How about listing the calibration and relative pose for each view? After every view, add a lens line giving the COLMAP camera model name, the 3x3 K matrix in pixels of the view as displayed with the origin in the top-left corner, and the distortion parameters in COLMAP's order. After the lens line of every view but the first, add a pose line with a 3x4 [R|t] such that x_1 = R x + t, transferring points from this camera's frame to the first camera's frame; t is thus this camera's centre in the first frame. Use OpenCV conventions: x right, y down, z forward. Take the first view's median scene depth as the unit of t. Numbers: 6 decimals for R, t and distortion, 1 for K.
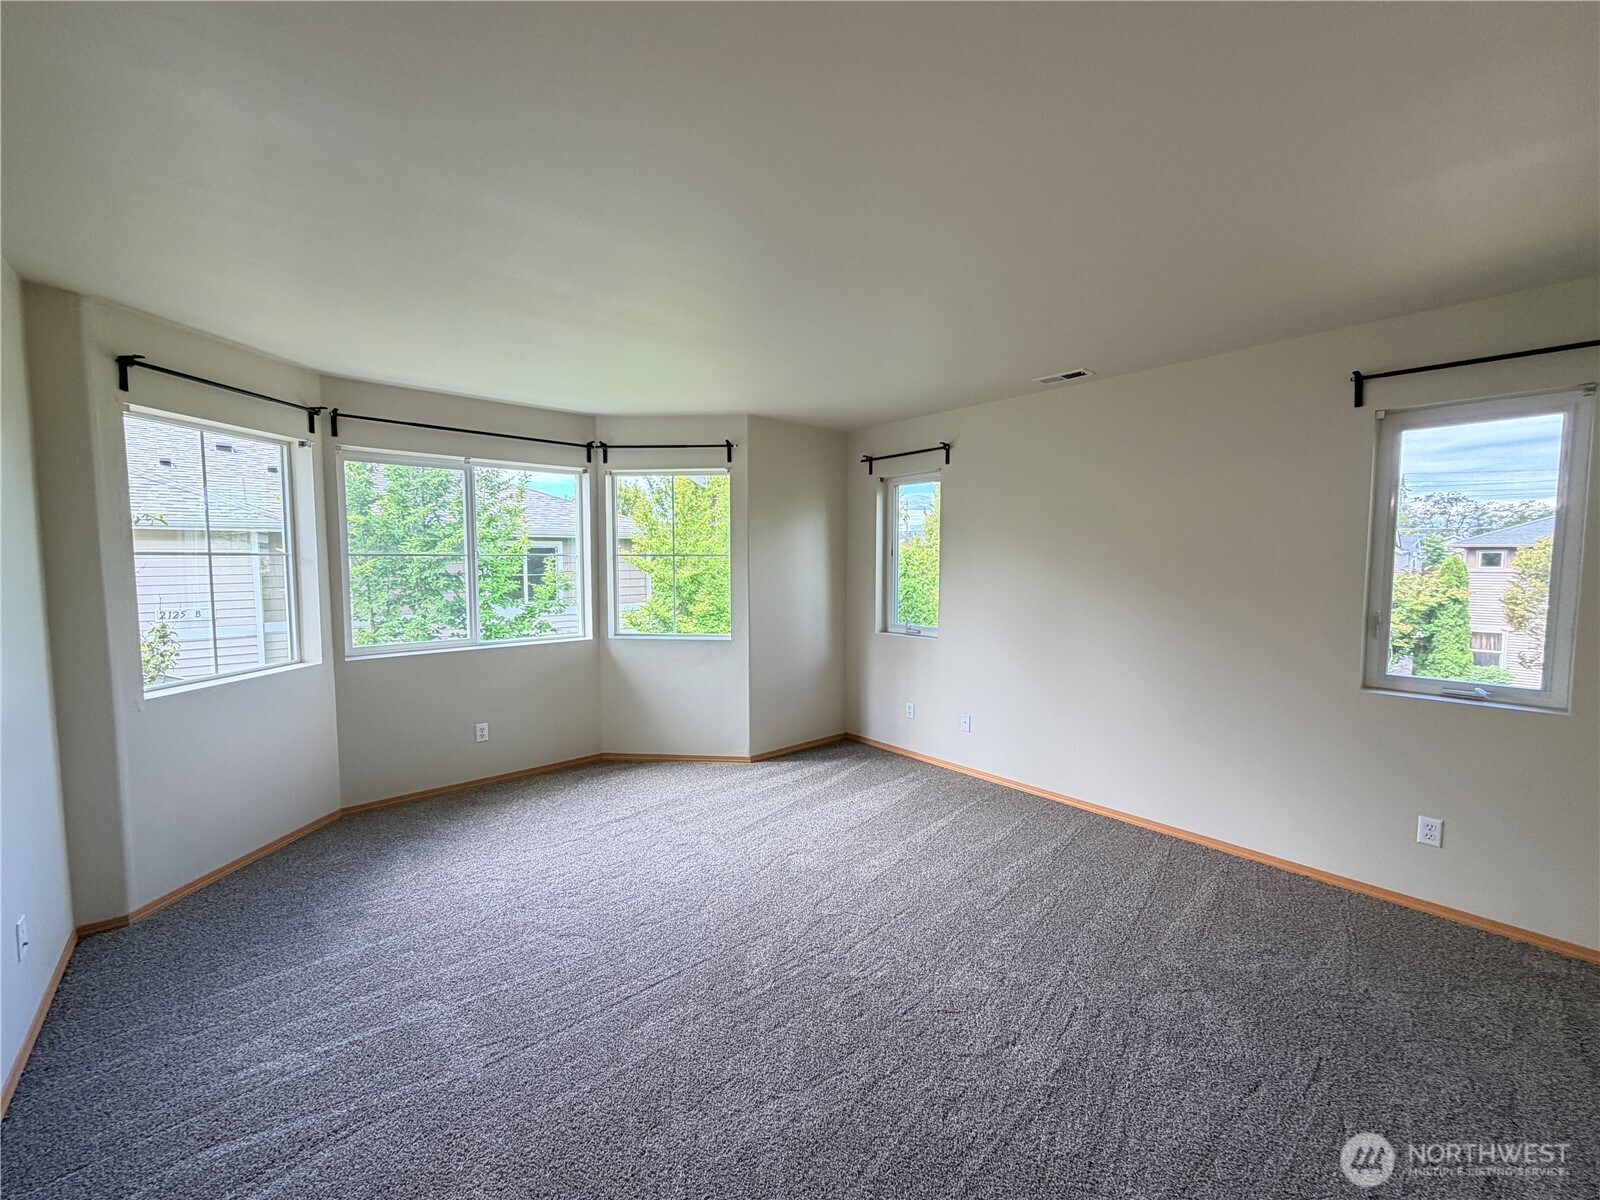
lens RADIAL K [[637.9, 0, 794.9], [0, 637.9, 599.6], [0, 0, 1]] dist [-0.000719, 0.000024]
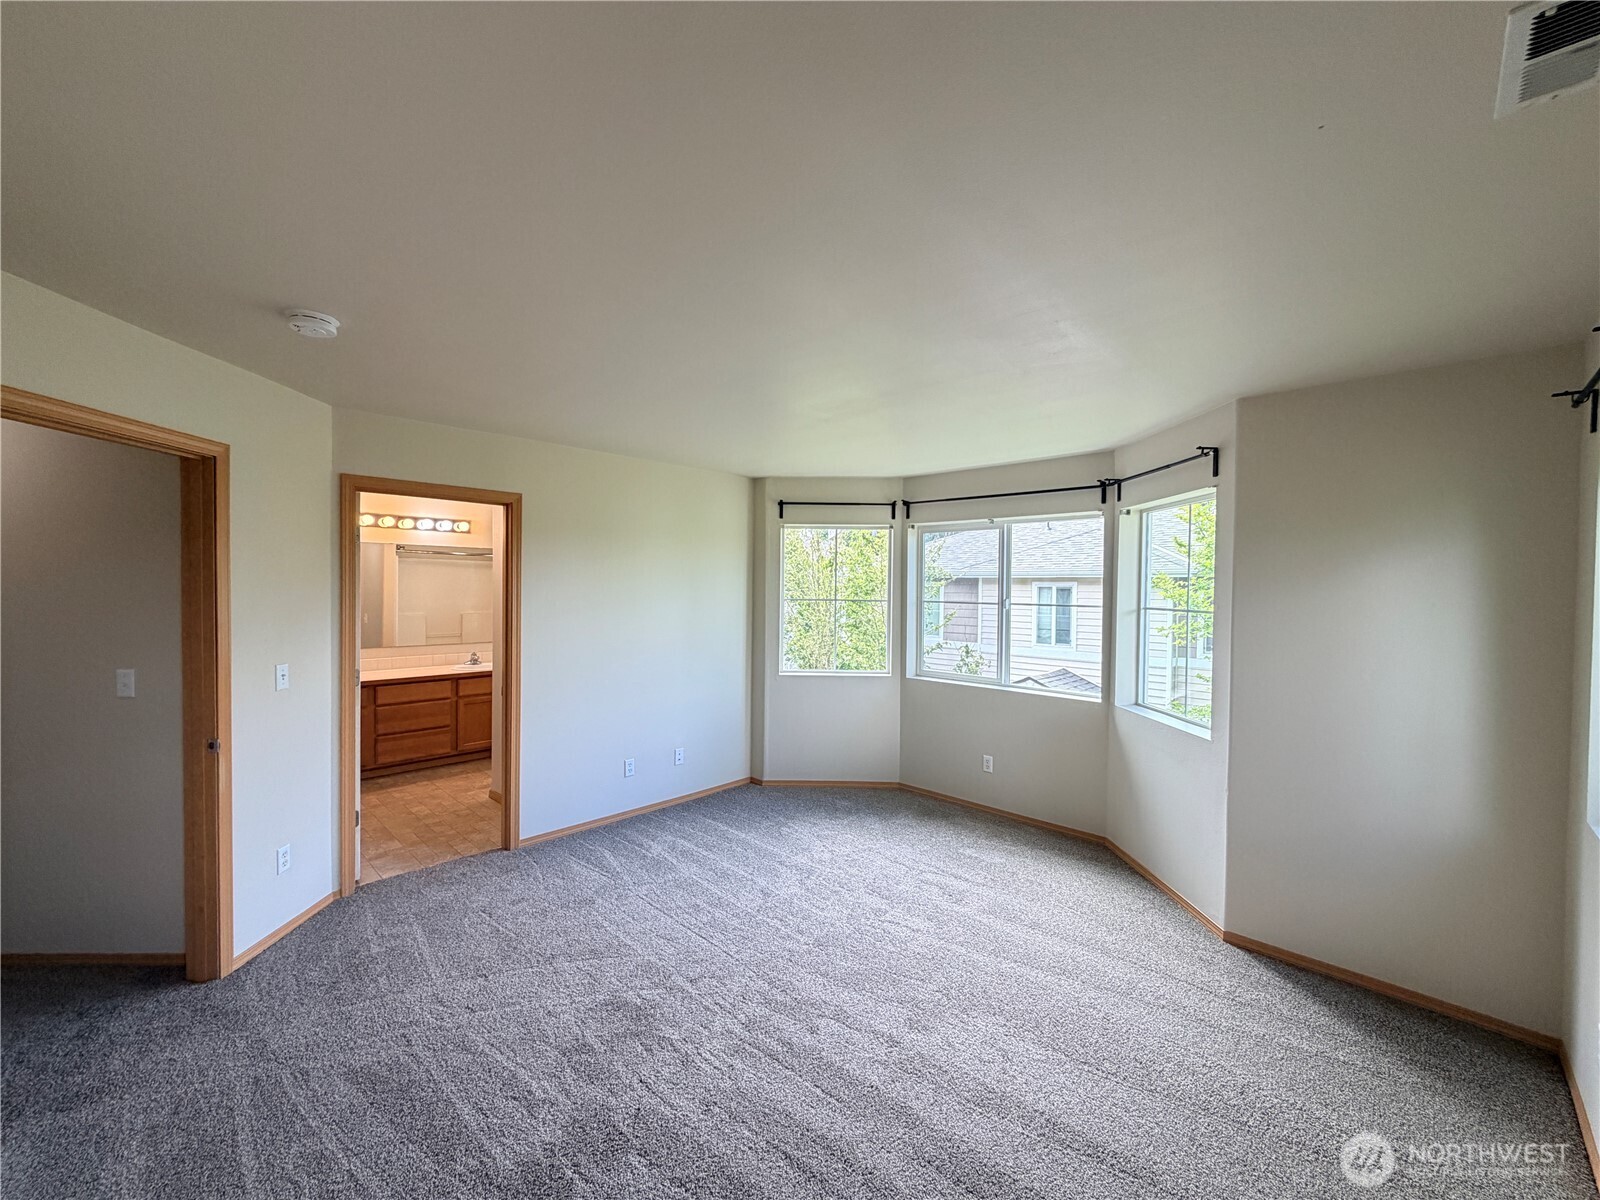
lens RADIAL K [[637.9, 0, 794.9], [0, 637.9, 599.6], [0, 0, 1]] dist [-0.000719, 0.000024]
pose [[0.082998, 0.018722, -0.996374, 0.583986], [-0.080578, 0.996676, 0.012015, -0.062262], [0.993287, 0.079289, 0.084231, 0.552754]]
